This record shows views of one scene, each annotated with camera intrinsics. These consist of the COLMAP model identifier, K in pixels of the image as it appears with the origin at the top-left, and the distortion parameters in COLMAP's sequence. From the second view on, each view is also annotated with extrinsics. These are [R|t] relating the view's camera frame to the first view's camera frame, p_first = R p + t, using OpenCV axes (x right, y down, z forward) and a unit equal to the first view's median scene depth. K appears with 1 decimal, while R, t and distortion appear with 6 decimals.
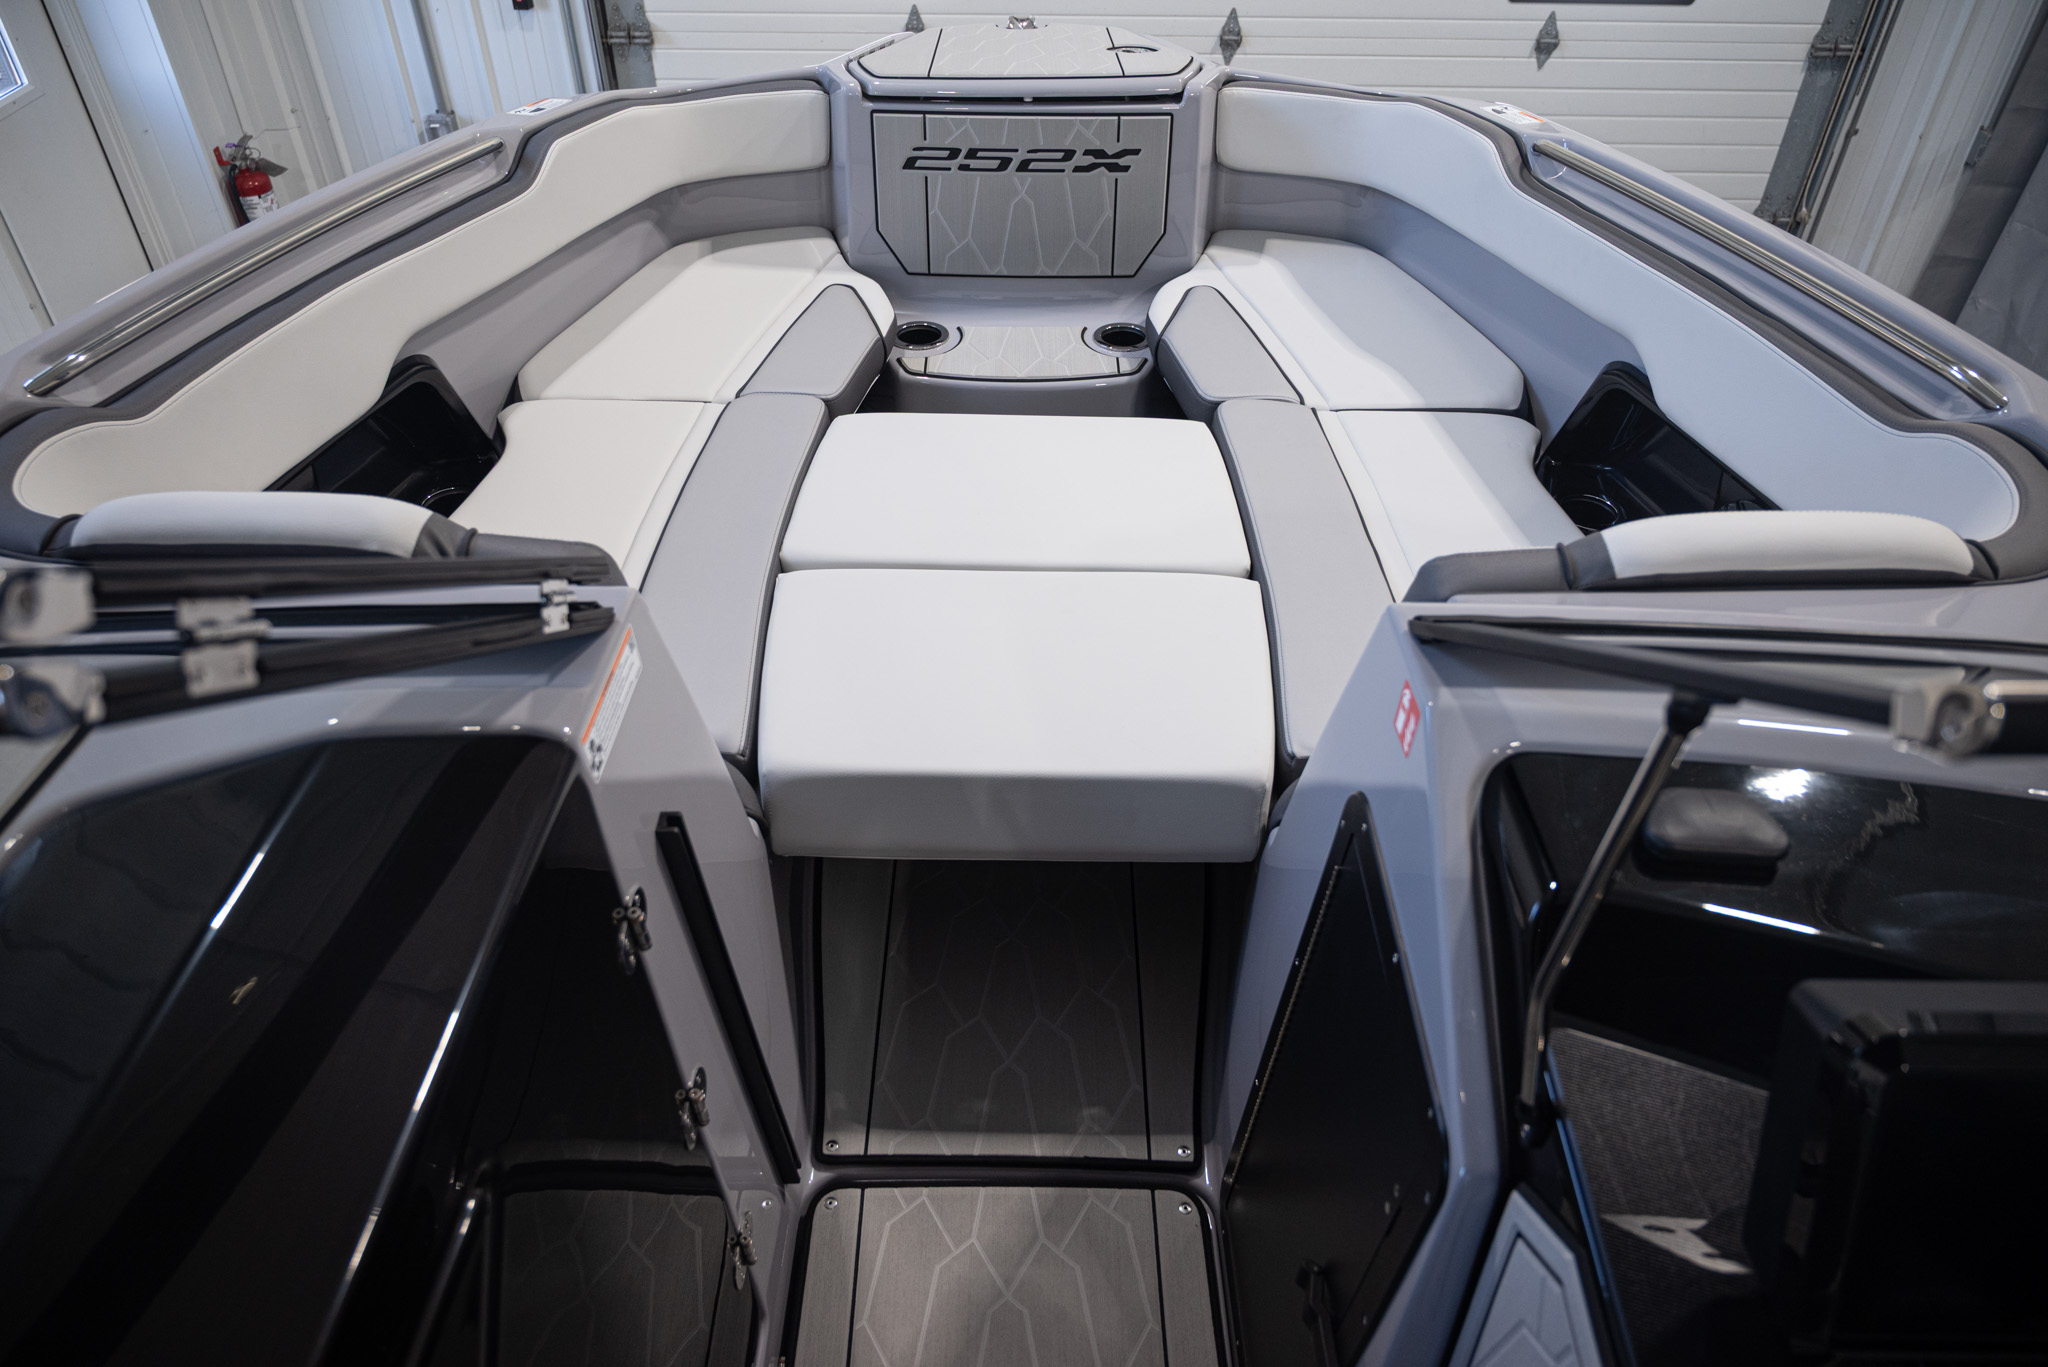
lens RADIAL K [[1381.7, 0, 1020.9], [0, 1381.7, 687.2], [0, 0, 1]] dist [-0.002242, -0.002457]
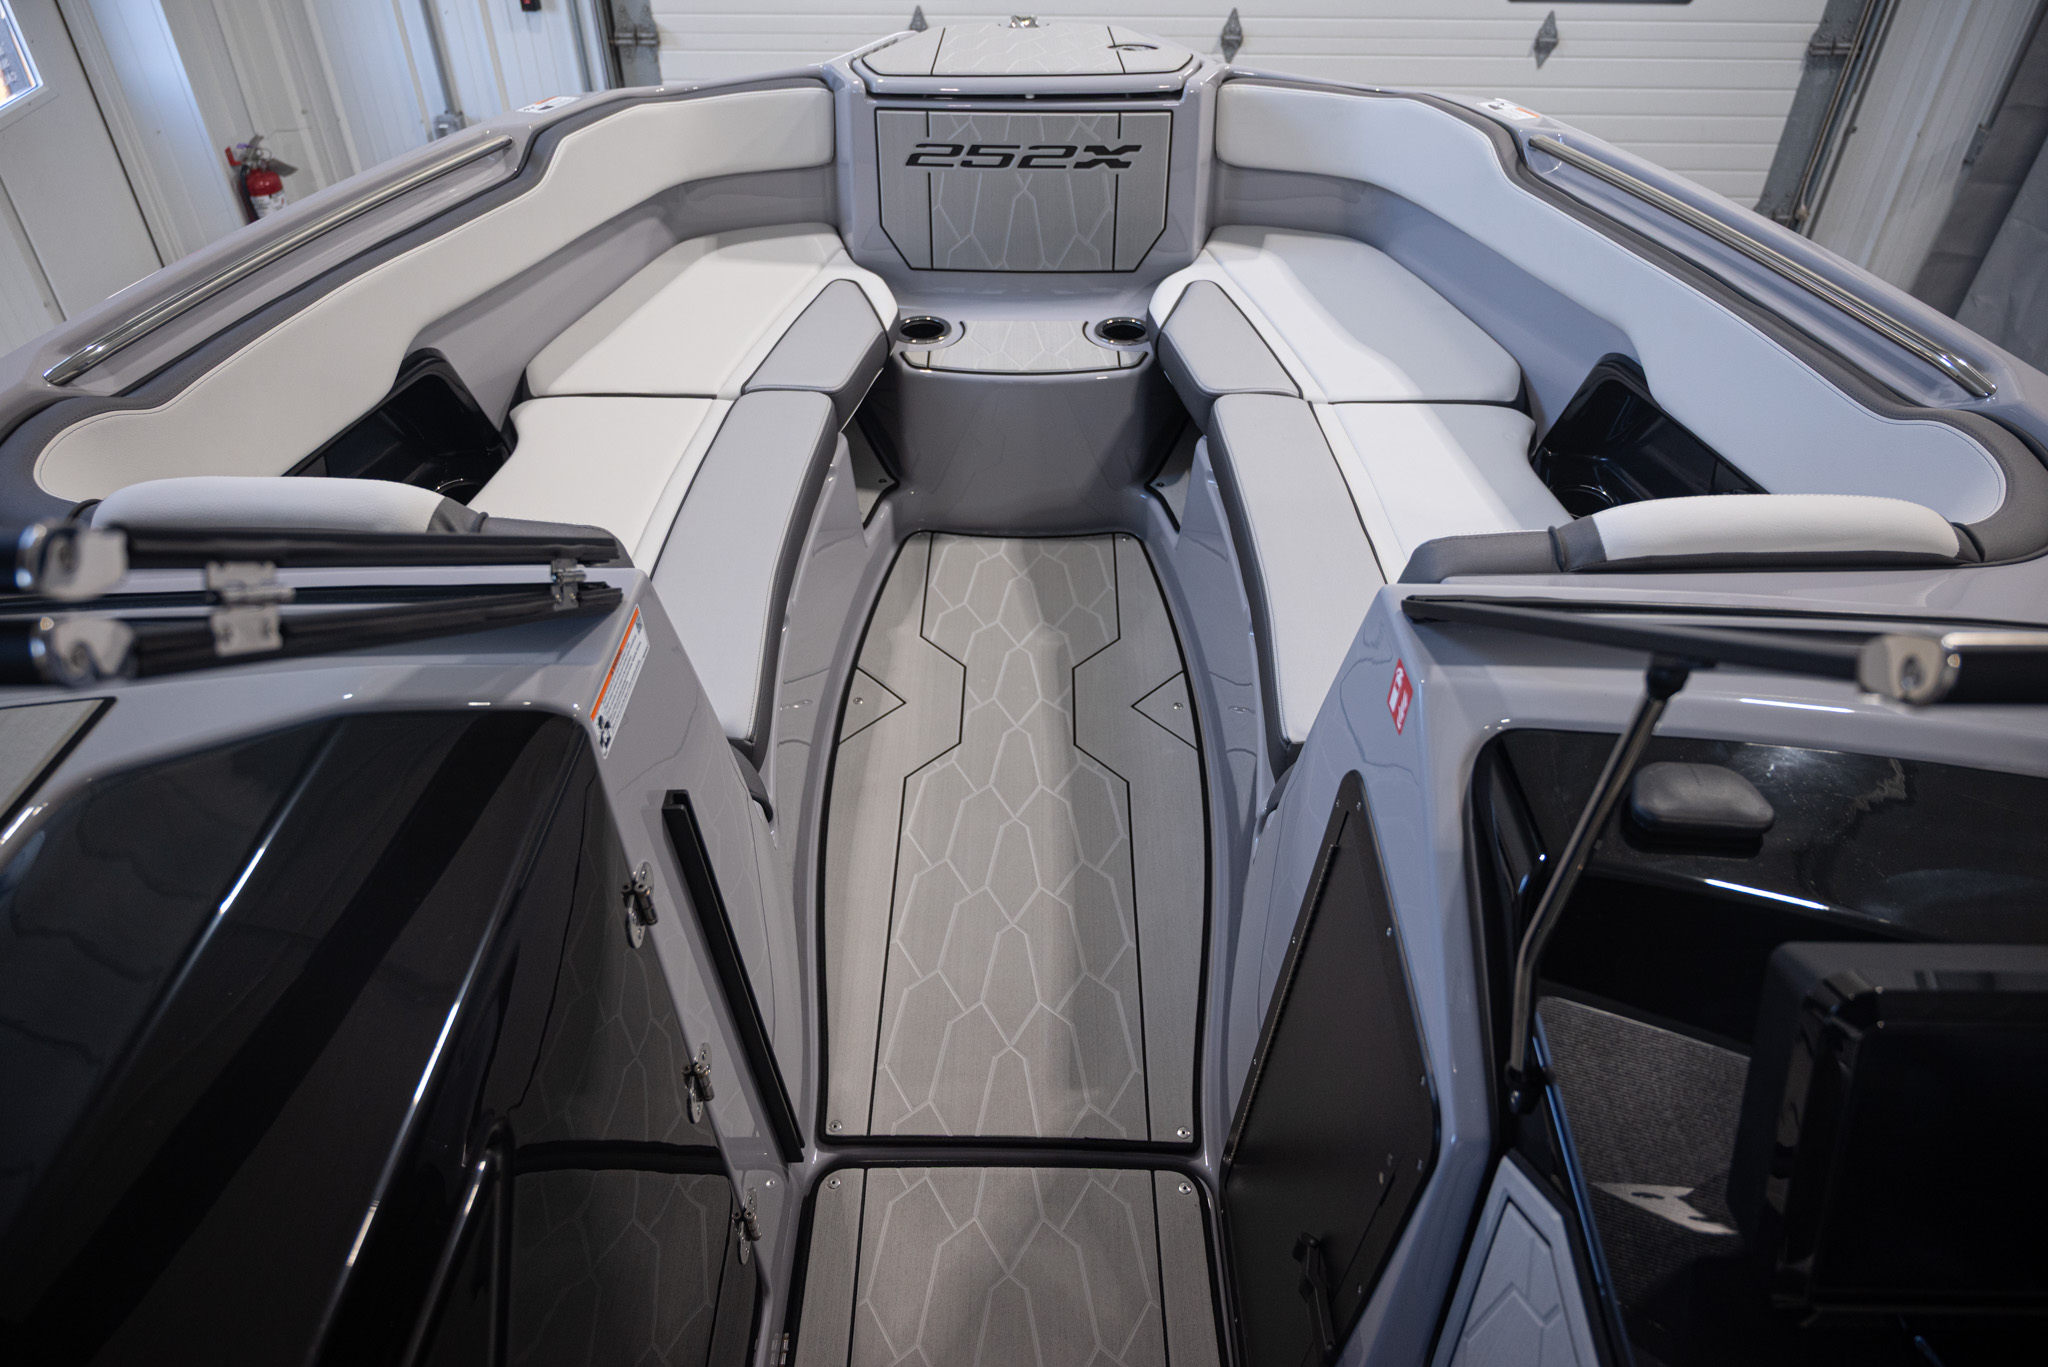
lens RADIAL K [[1381.7, 0, 1018.7], [0, 1381.7, 675.6], [0, 0, 1]] dist [-0.002242, -0.002457]
pose [[0.999991, -0.000039, -0.004247, 0.001393], [0.000004, 0.999965, -0.008369, 0.007461], [0.004247, 0.008369, 0.999956, -0.008967]]
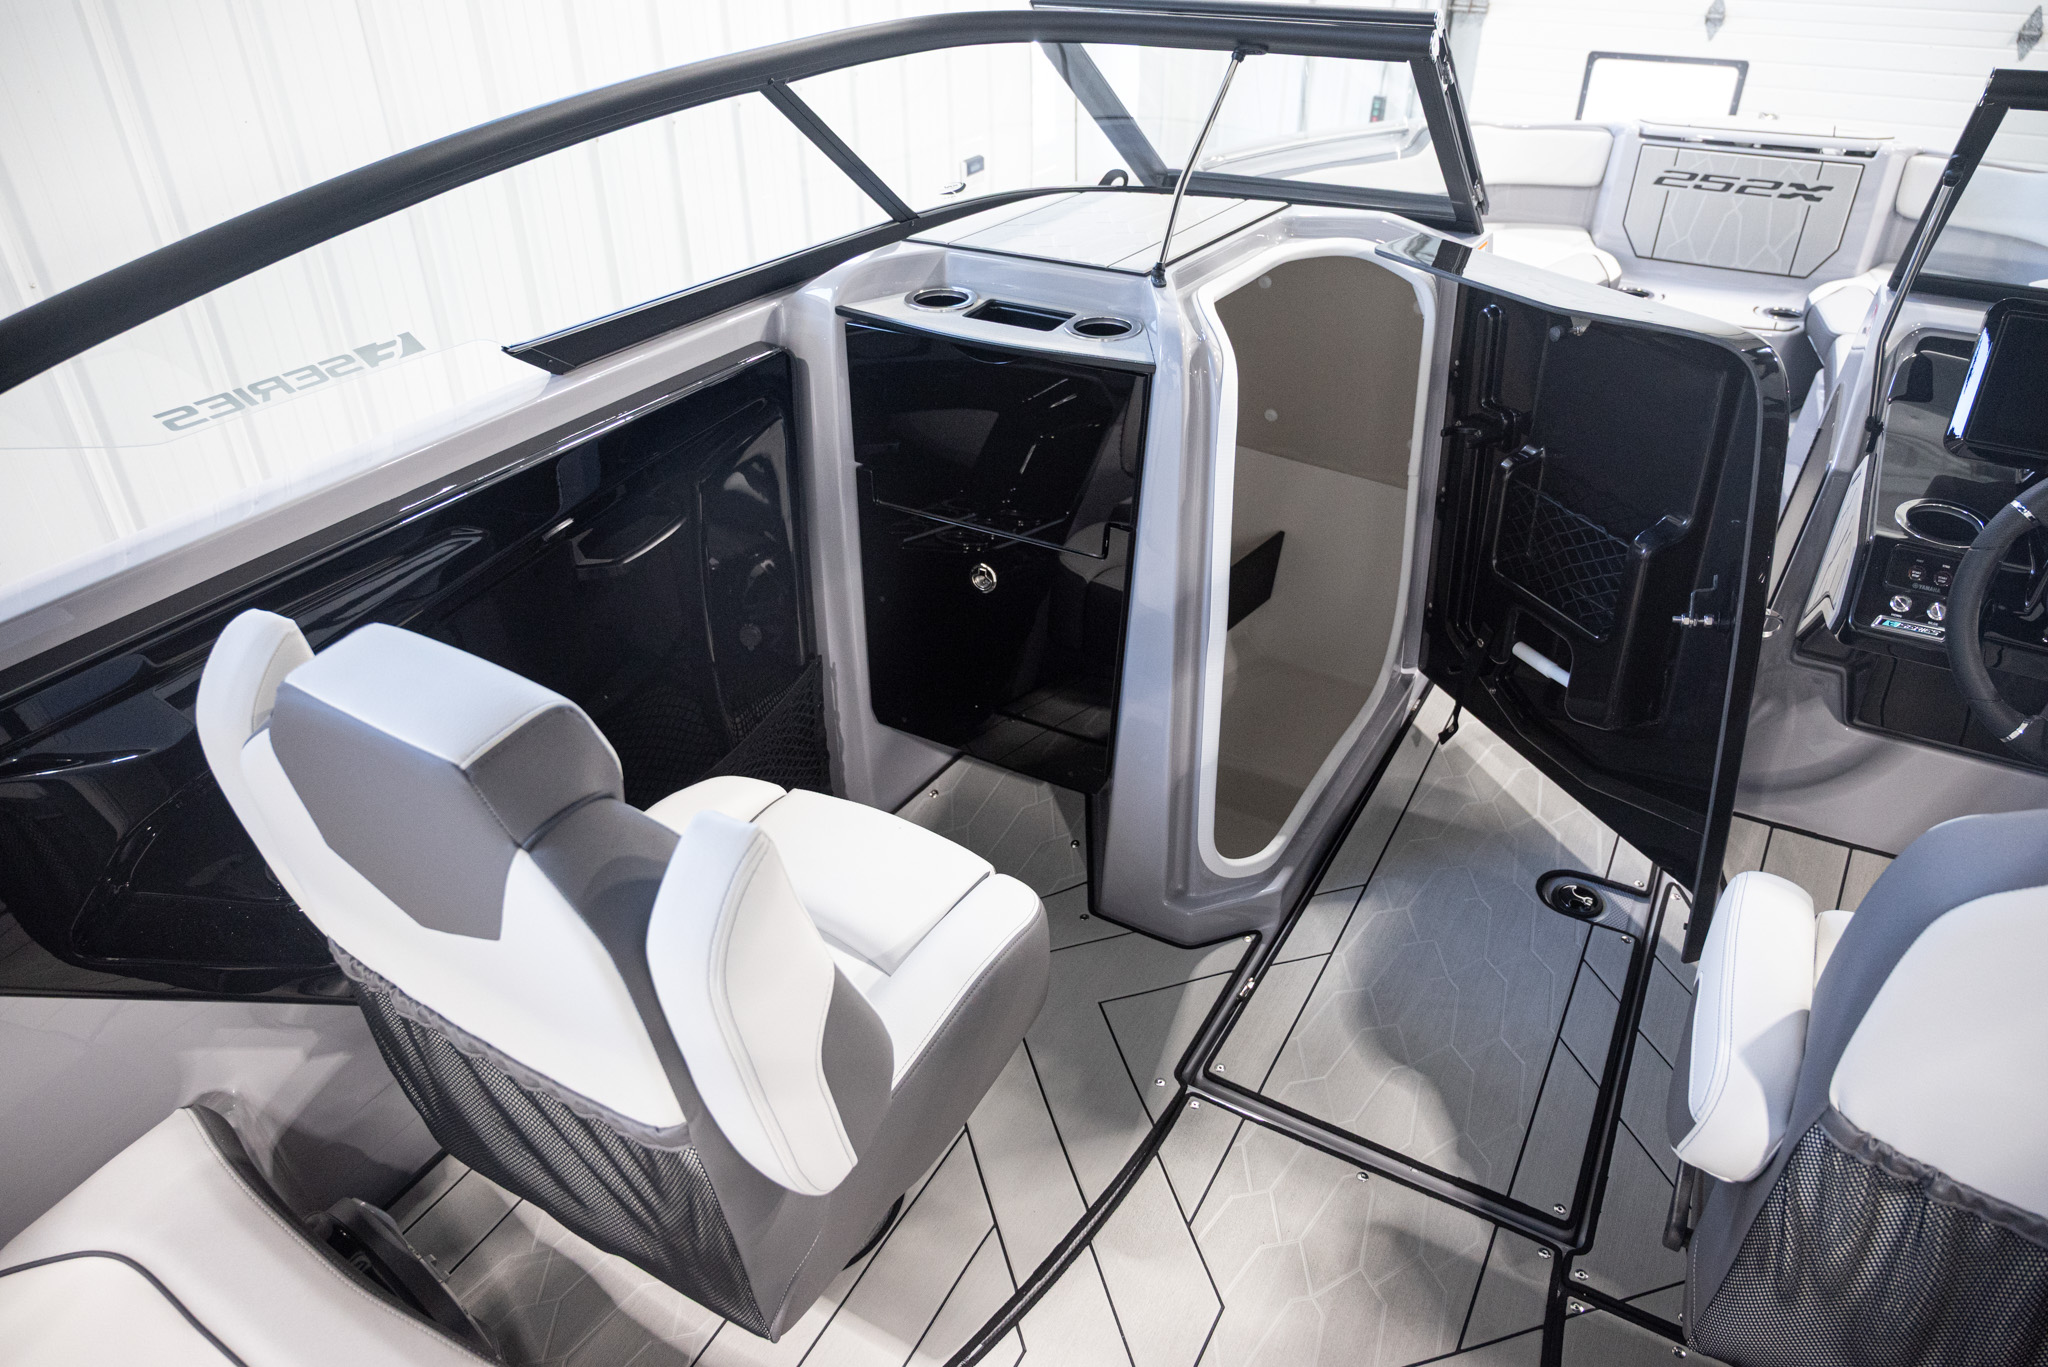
lens RADIAL K [[1353.8, 0, 1015.1], [0, 1353.8, 690.4], [0, 0, 1]] dist [-0.009287, 0.001641]
pose [[0.869609, 0.256484, -0.421895, 0.074546], [-0.308704, 0.949315, -0.059181, 0.468949], [0.385333, 0.181706, 0.904711, -0.518985]]
